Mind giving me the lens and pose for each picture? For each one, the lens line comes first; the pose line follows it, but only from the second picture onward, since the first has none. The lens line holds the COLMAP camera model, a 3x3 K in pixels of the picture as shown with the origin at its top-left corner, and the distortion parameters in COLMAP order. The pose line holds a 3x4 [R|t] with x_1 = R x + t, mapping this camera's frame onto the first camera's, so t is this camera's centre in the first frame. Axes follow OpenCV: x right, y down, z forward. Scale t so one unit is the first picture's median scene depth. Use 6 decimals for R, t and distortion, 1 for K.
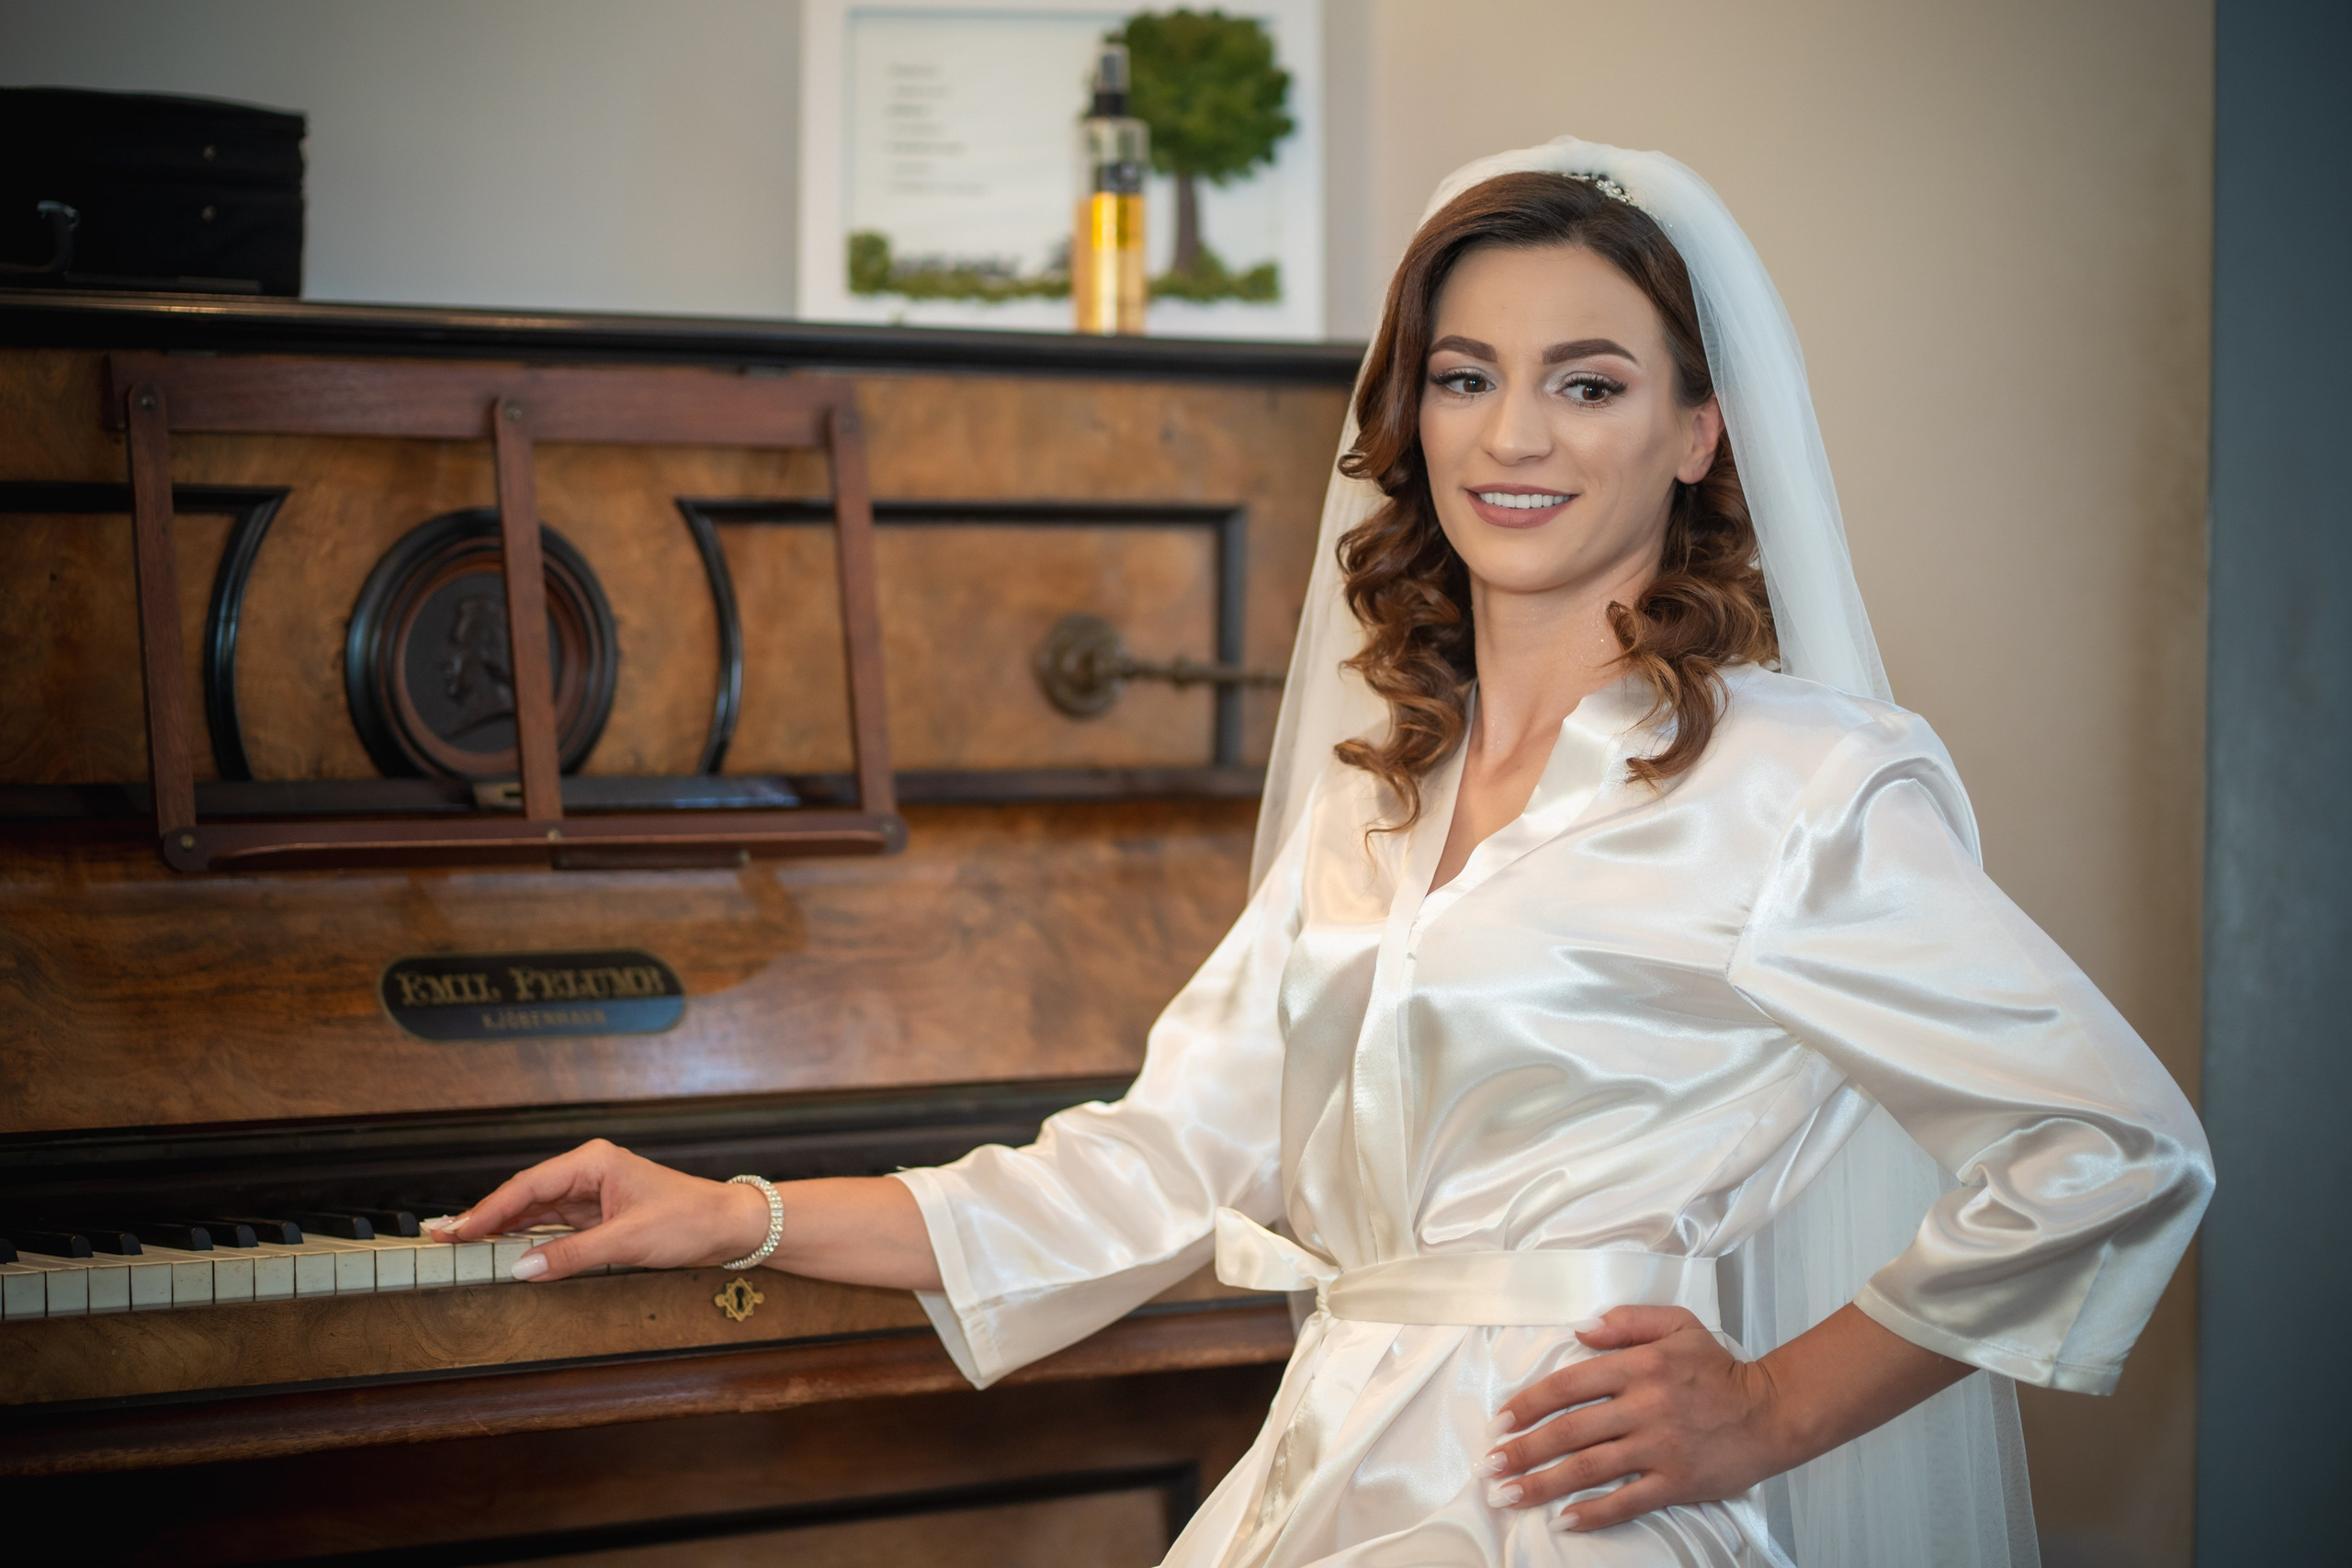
lens RADIAL K [[5735.5, 0, 1173.5], [0, 5735.5, 777.9], [0, 0, 1]] dist [0.249547, 0.000000]
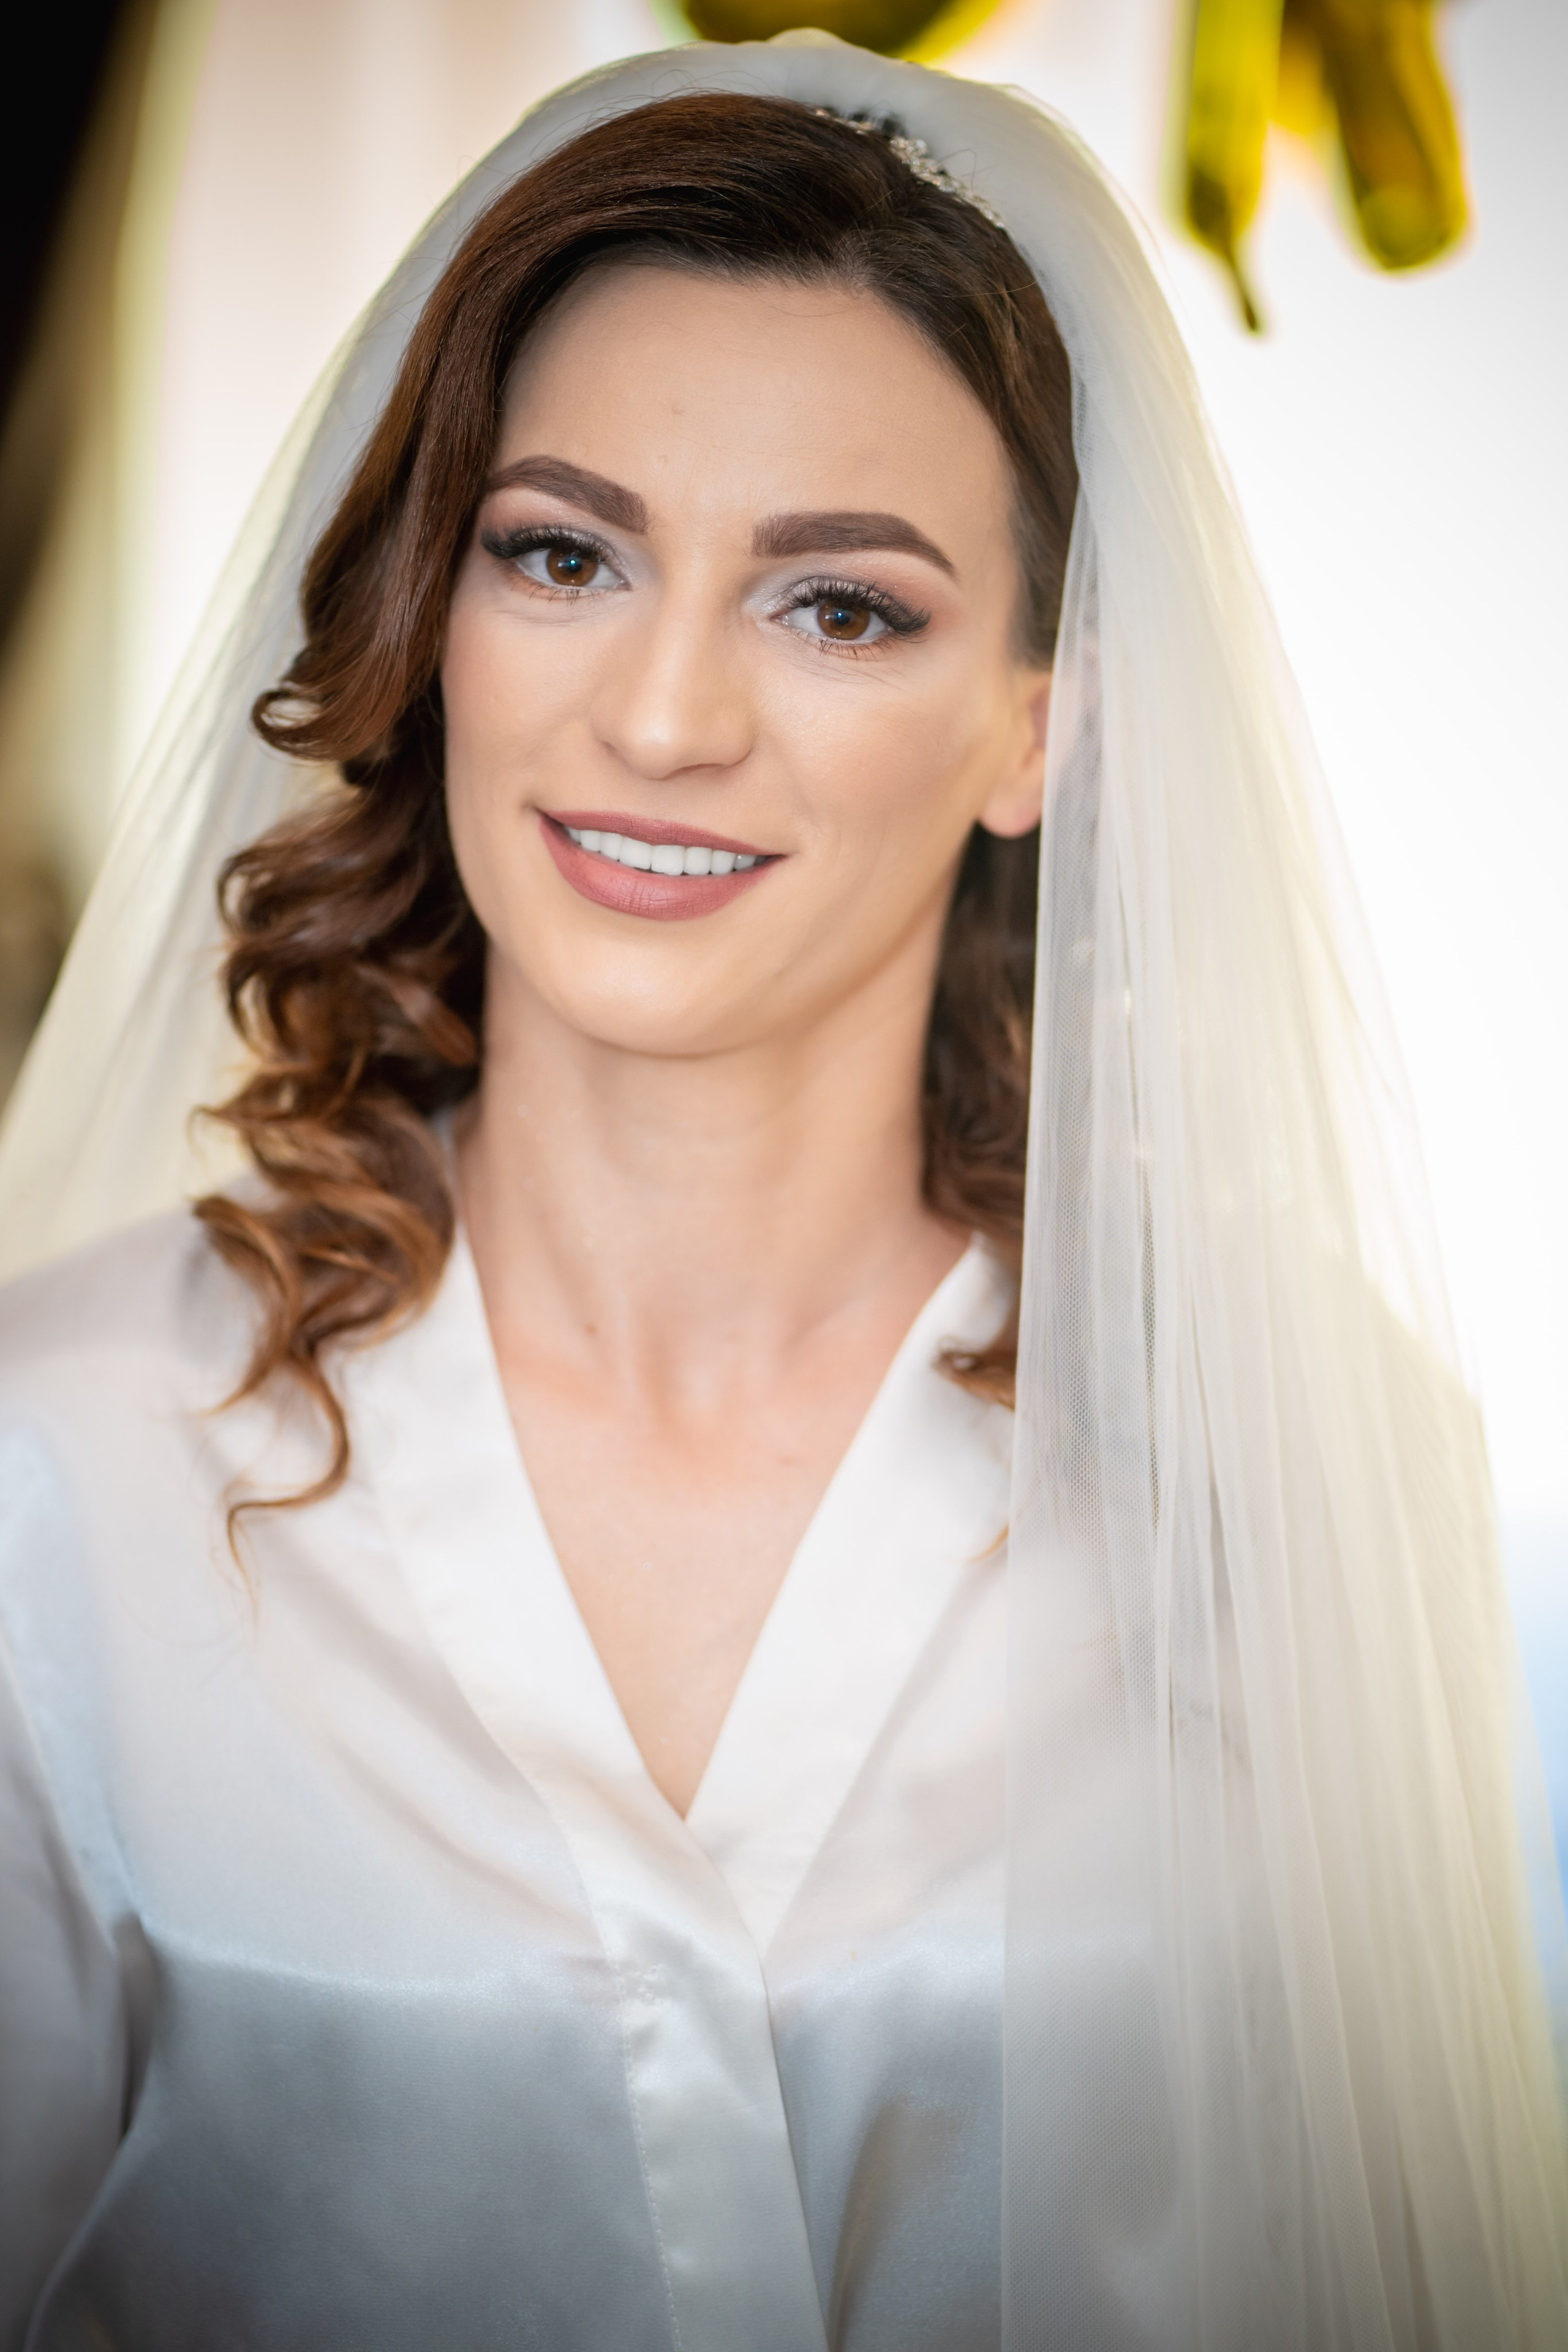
lens RADIAL K [[5736.0, 0, 777.3], [0, 5736.0, 1182.0], [0, 0, 1]] dist [0.249547, 0.000000]
pose [[0.979974, 0.103073, 0.170374, -0.003146], [-0.119304, 0.988957, 0.087921, -0.062861], [-0.159431, -0.106487, 0.981449, 0.561753]]
